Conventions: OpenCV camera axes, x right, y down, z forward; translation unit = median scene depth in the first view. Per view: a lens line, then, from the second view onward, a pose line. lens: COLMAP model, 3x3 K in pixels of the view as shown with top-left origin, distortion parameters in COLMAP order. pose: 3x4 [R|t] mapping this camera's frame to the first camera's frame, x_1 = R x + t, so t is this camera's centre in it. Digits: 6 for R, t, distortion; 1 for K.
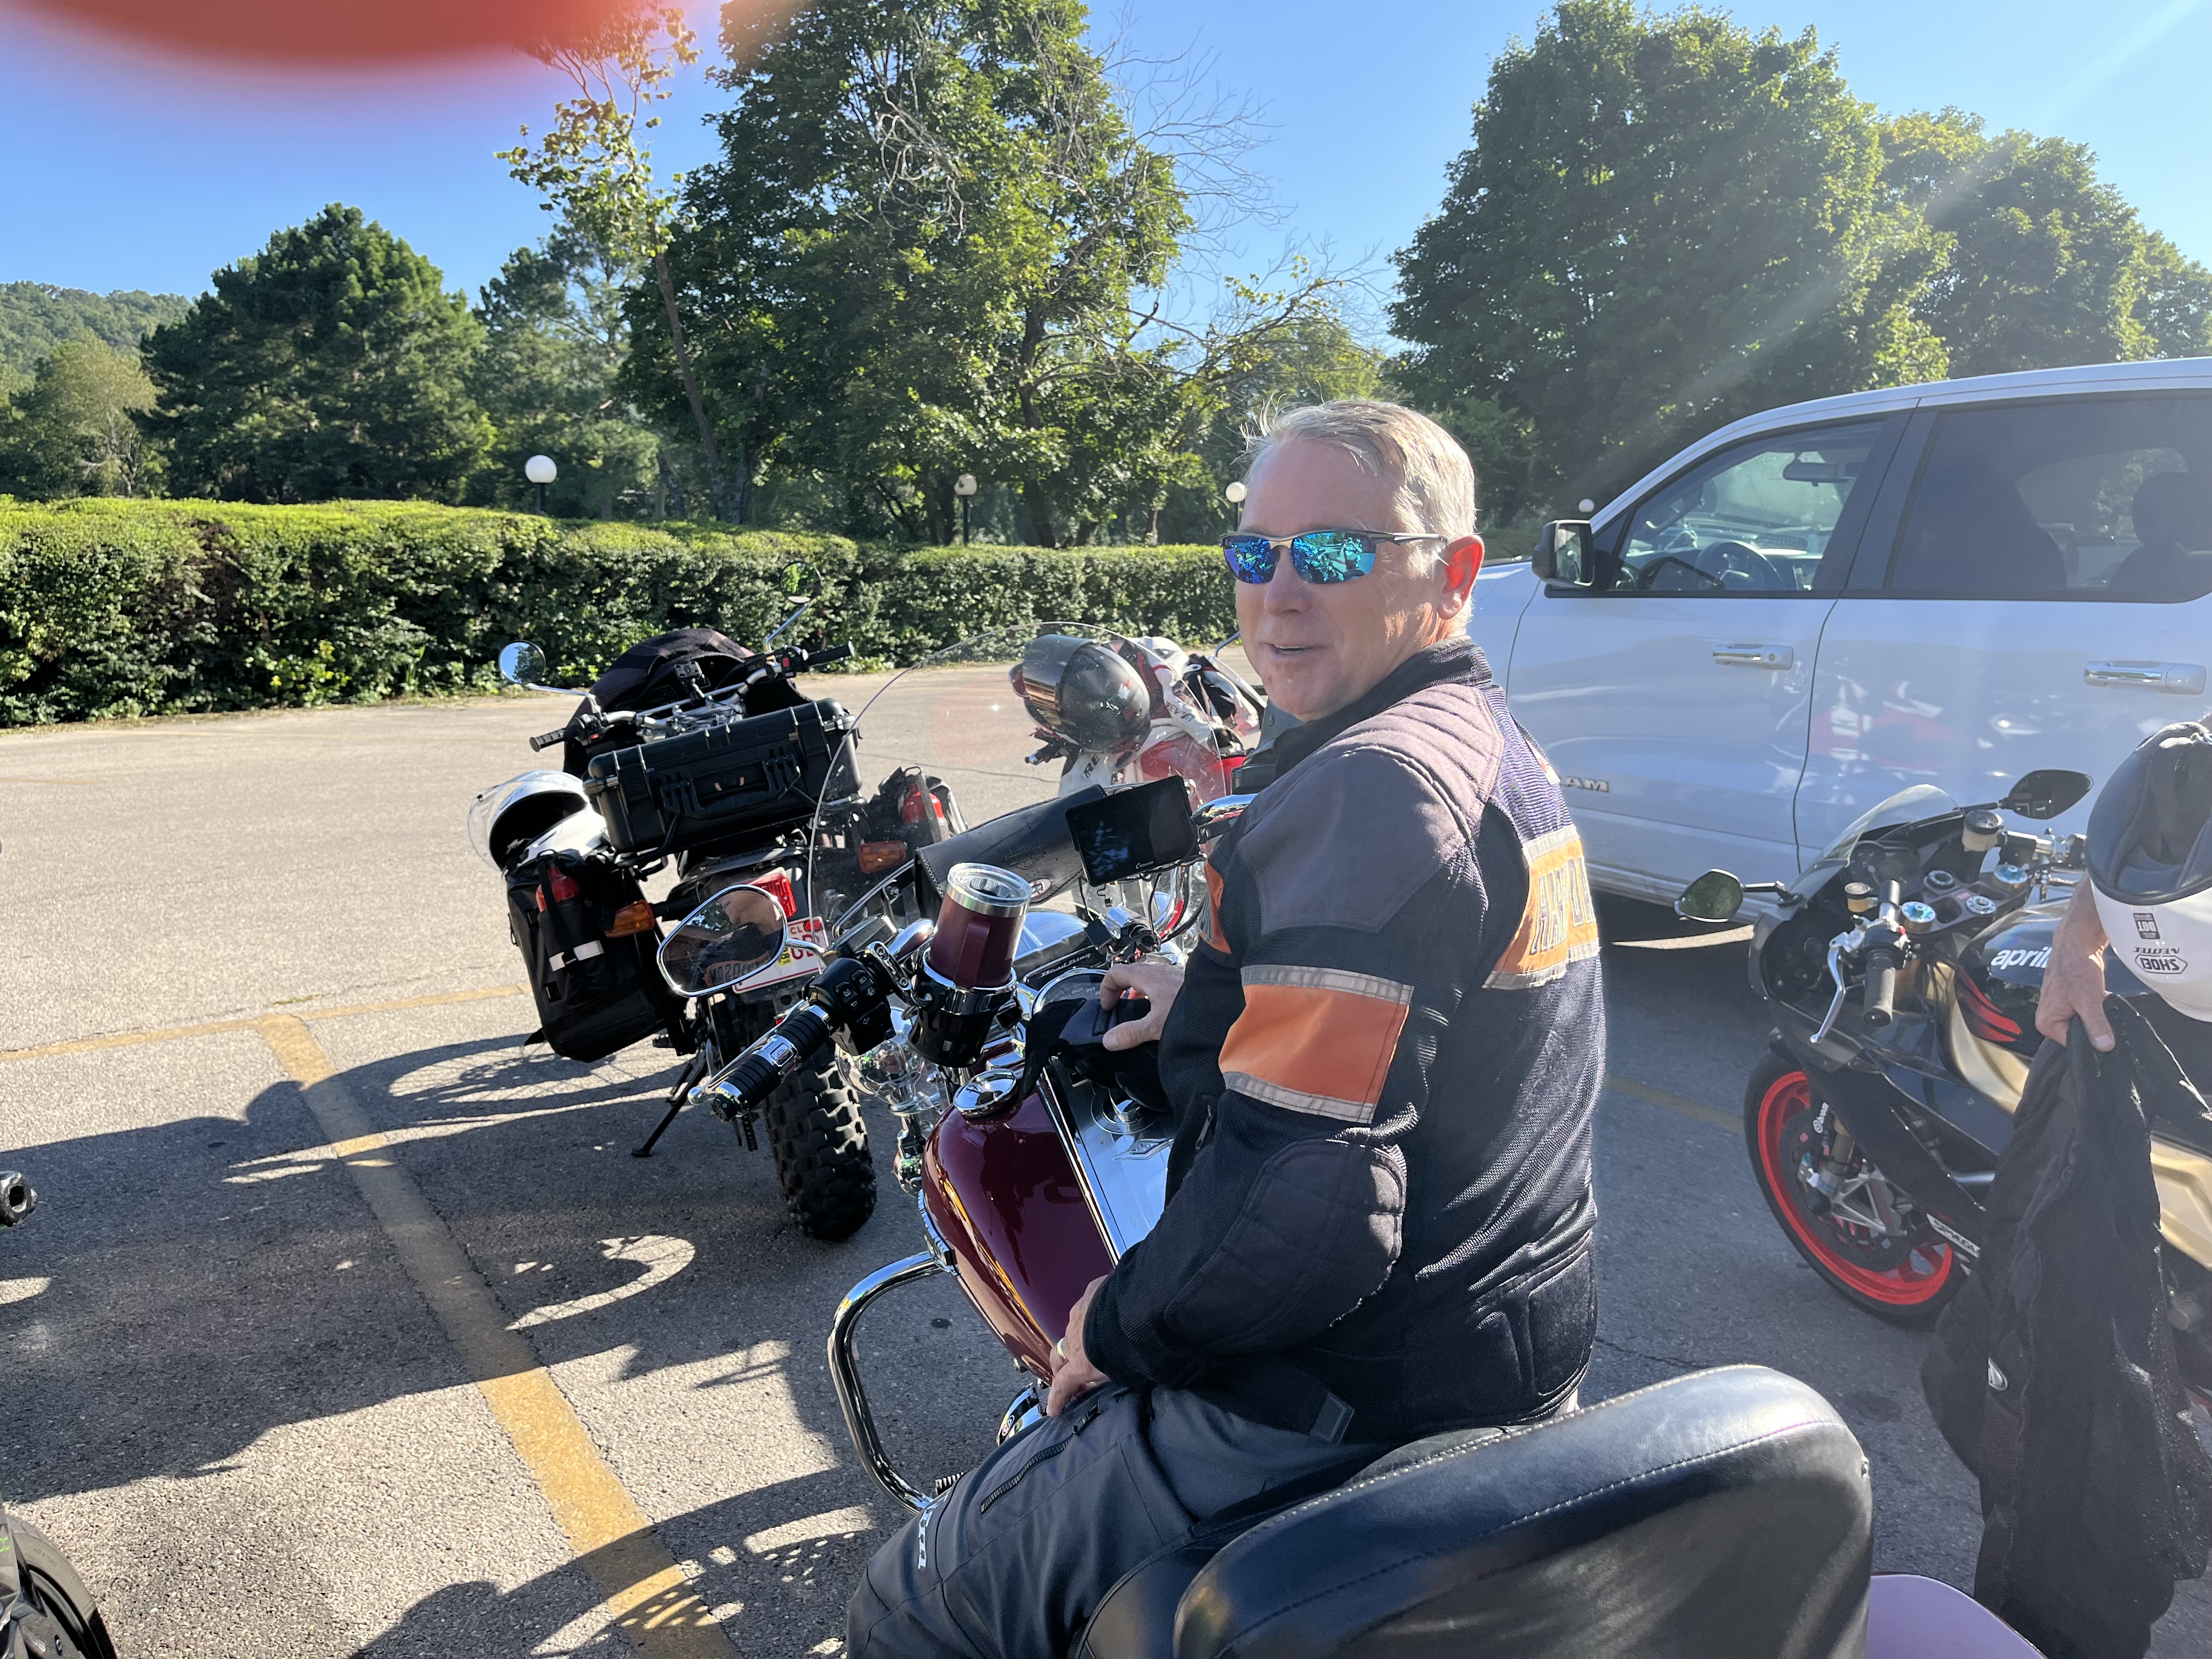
lens RADIAL K [[1664.7, 0, 1111.3], [0, 1664.7, 823.2], [0, 0, 1]] dist [0.054922, -0.089181]
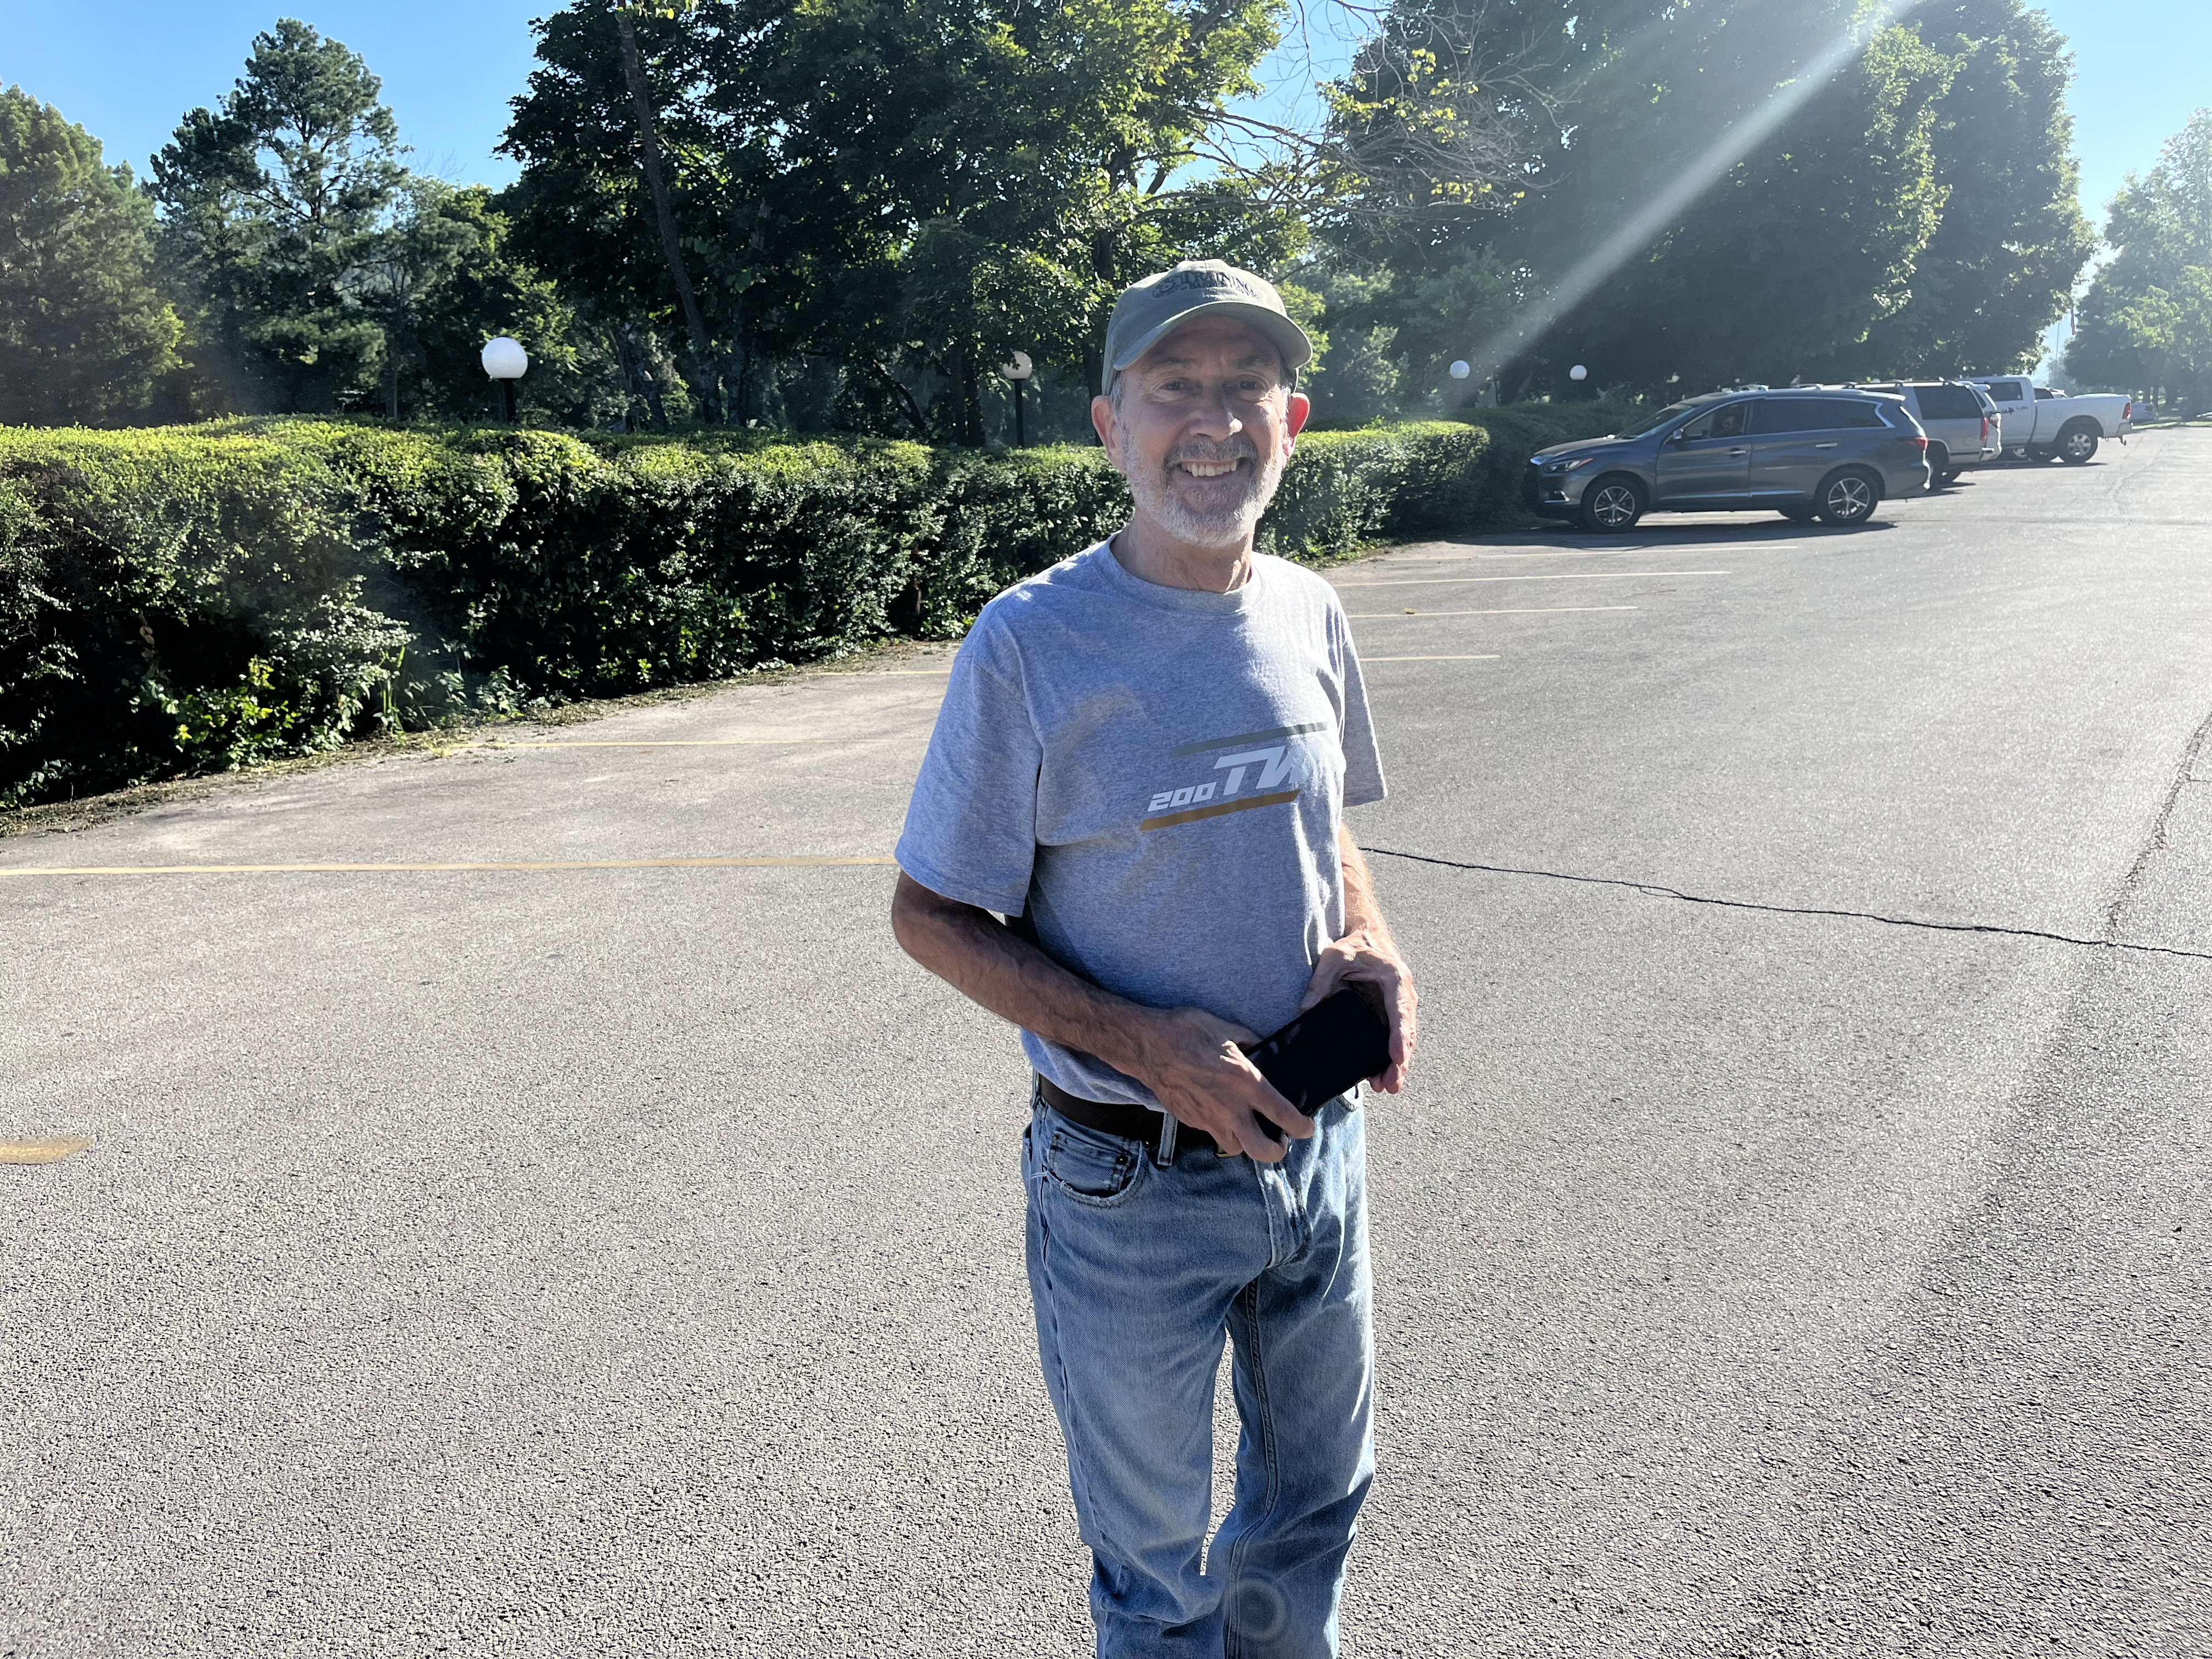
lens RADIAL K [[1664.7, 0, 1104.0], [0, 1664.7, 847.9], [0, 0, 1]] dist [0.054922, -0.089181]
pose [[0.987779, -0.069152, 0.139678, -0.187488], [0.057547, 0.994676, 0.085481, -0.054318], [-0.144845, -0.076398, 0.986500, 0.262822]]
